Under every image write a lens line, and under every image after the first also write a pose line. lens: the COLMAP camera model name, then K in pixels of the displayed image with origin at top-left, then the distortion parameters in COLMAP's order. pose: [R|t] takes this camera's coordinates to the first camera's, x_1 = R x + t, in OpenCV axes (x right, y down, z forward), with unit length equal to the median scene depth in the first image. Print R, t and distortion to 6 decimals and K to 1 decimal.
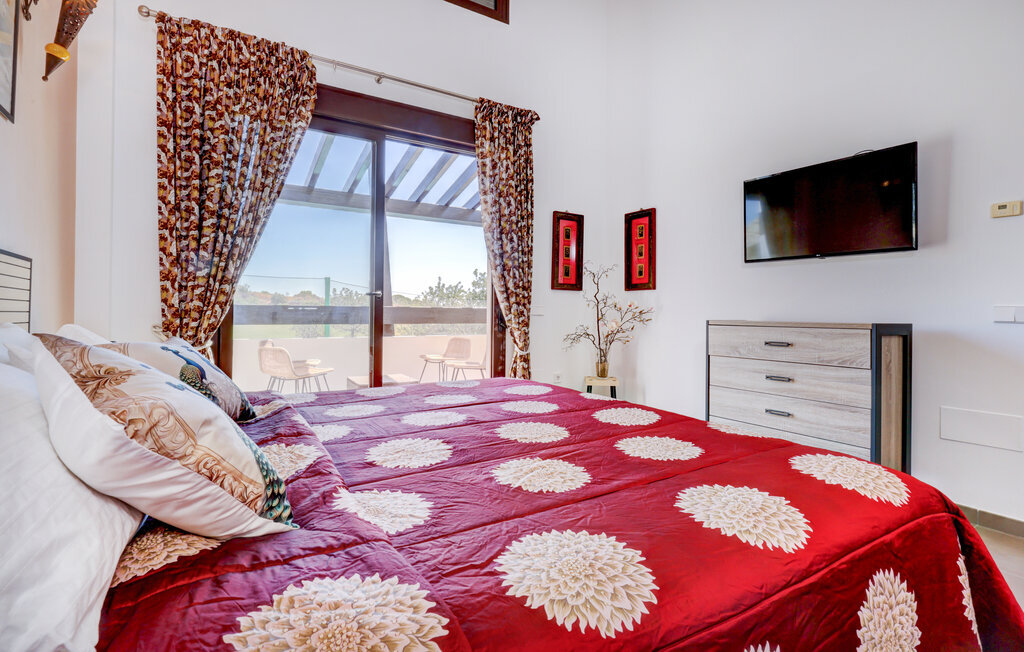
lens RADIAL K [[478.3, 0, 523.2], [0, 478.3, 306.9], [0, 0, 1]] dist [-0.001770, -0.000354]
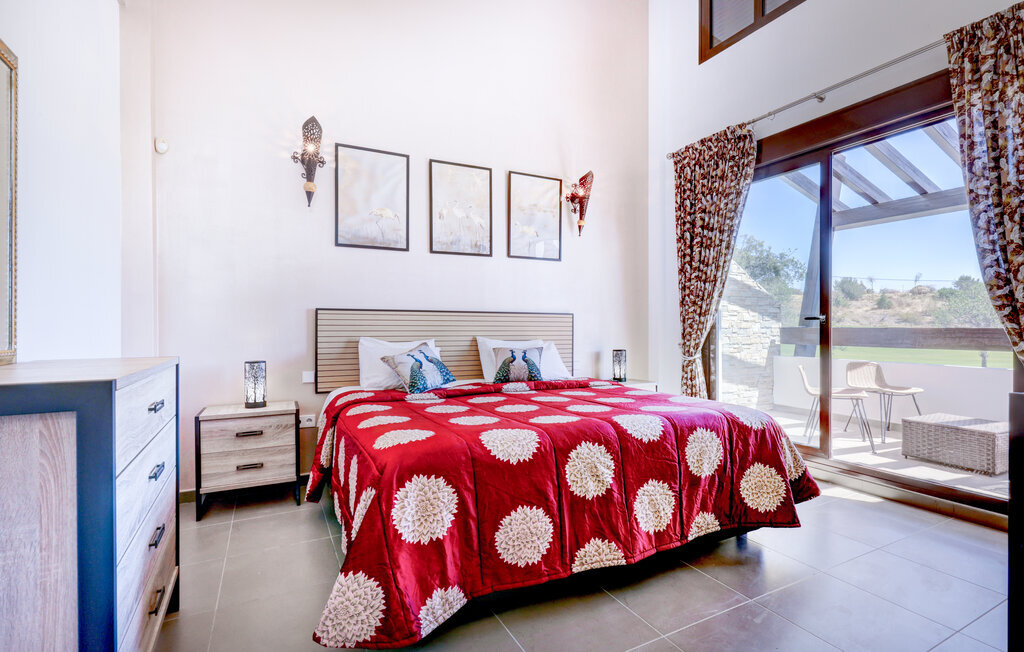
lens RADIAL K [[478.3, 0, 511.8], [0, 478.3, 329.2], [0, 0, 1]] dist [-0.001770, -0.000354]
pose [[-0.080110, -0.005495, -0.996771, 0.846344], [0.010681, 0.999923, -0.006371, -0.005842], [0.996729, -0.011157, -0.080045, 0.526947]]
